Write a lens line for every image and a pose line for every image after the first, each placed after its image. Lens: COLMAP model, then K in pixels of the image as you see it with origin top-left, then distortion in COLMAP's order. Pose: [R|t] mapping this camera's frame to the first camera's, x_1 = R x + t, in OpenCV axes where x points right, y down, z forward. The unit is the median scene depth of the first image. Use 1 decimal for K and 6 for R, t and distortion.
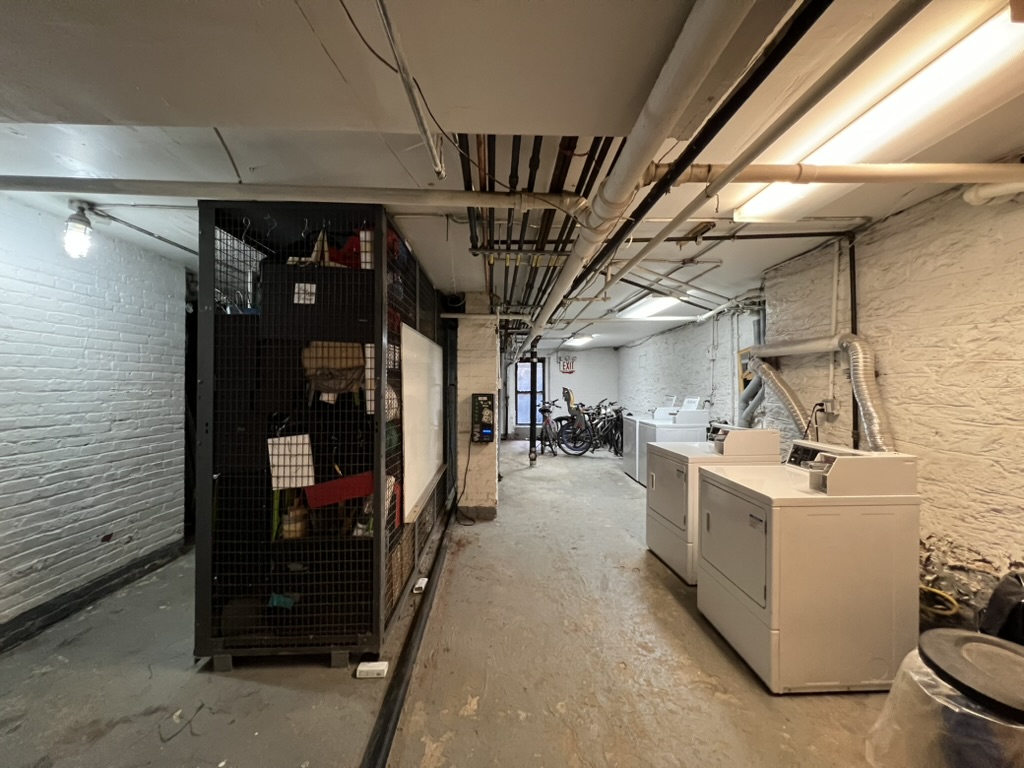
lens RADIAL K [[410.7, 0, 512.0], [0, 410.7, 384.0], [0, 0, 1]] dist [0.000394, 0.000016]
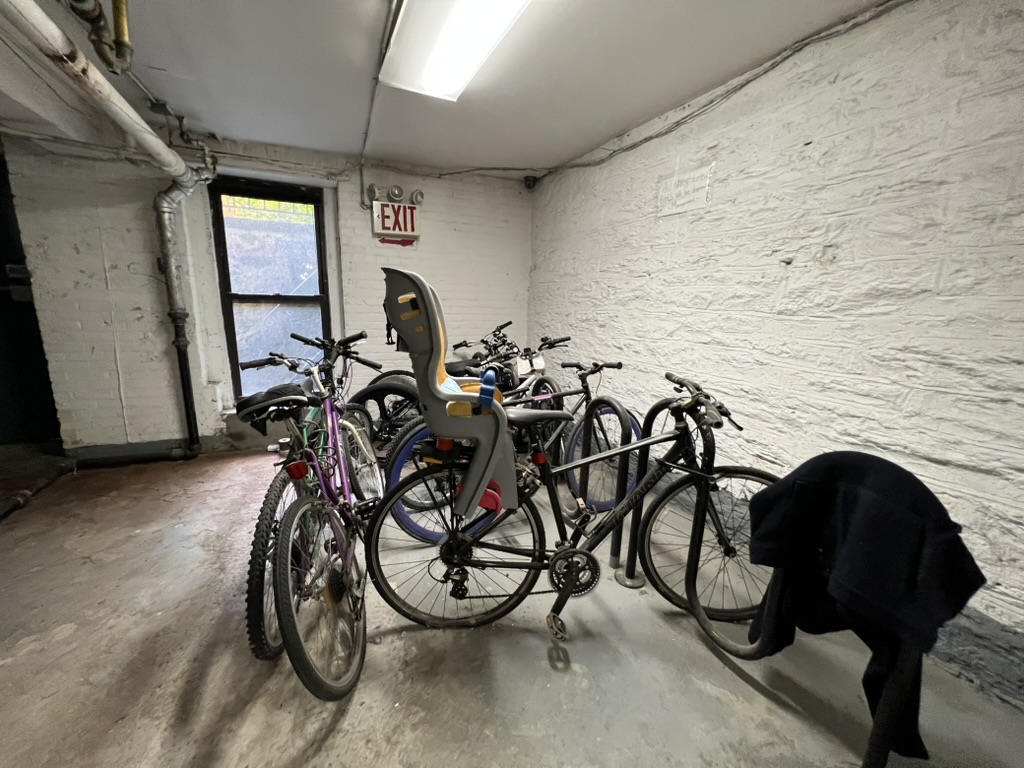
lens RADIAL K [[410.7, 0, 512.0], [0, 410.7, 384.0], [0, 0, 1]] dist [0.000394, 0.000016]
pose [[0.912590, -0.061958, 0.404155, 0.104039], [-0.026915, 0.977206, 0.210582, 0.016969], [-0.407990, -0.203053, 0.890120, 0.846167]]
